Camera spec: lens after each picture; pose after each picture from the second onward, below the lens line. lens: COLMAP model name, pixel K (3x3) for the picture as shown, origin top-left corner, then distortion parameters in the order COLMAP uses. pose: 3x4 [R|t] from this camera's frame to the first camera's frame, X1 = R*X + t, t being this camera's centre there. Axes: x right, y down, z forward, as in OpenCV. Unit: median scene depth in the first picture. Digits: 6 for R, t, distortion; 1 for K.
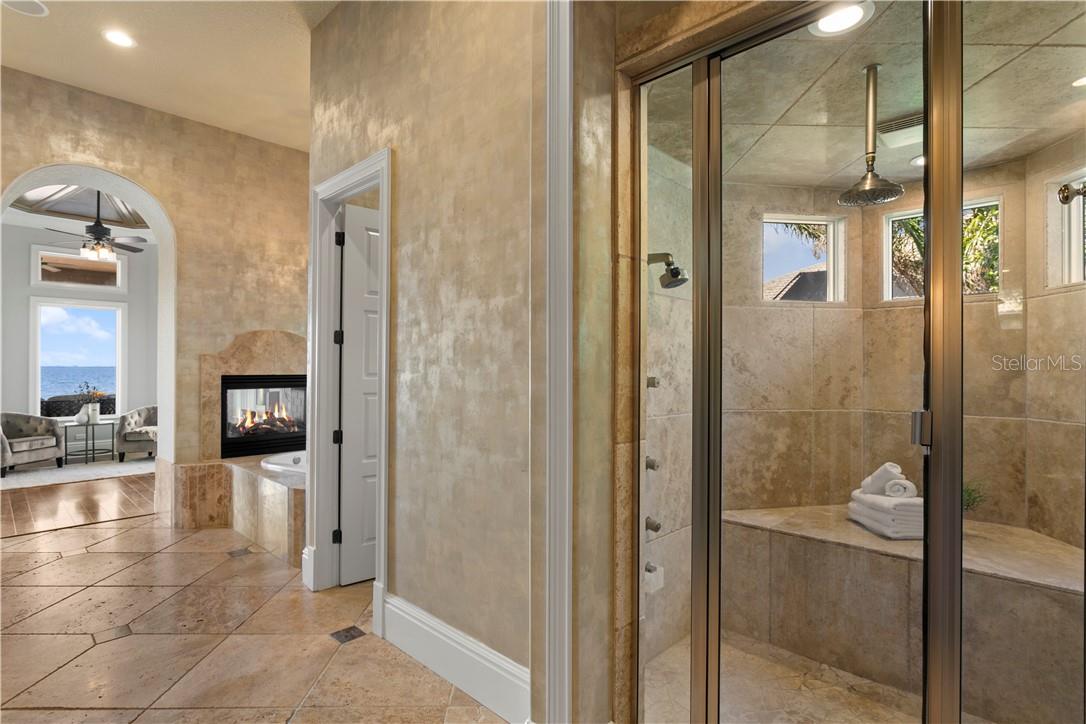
lens RADIAL K [[534.2, 0, 540.5], [0, 534.2, 365.6], [0, 0, 1]] dist [-0.007039, 0.000183]
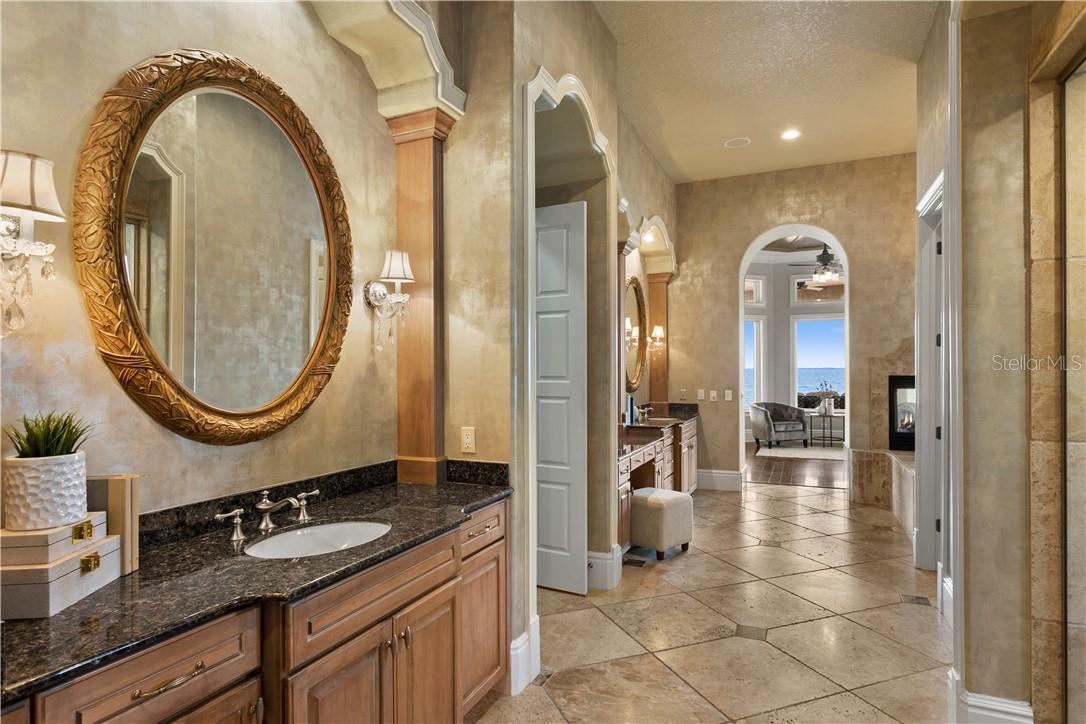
lens RADIAL K [[581.7, 0, 541.7], [0, 581.7, 369.1], [0, 0, 1]] dist [0.001036, 0.000187]
pose [[0.334370, -0.005396, -0.942426, 0.321152], [0.009620, 0.999951, -0.002312, 0.000043], [0.942393, -0.008293, 0.334406, -0.103360]]
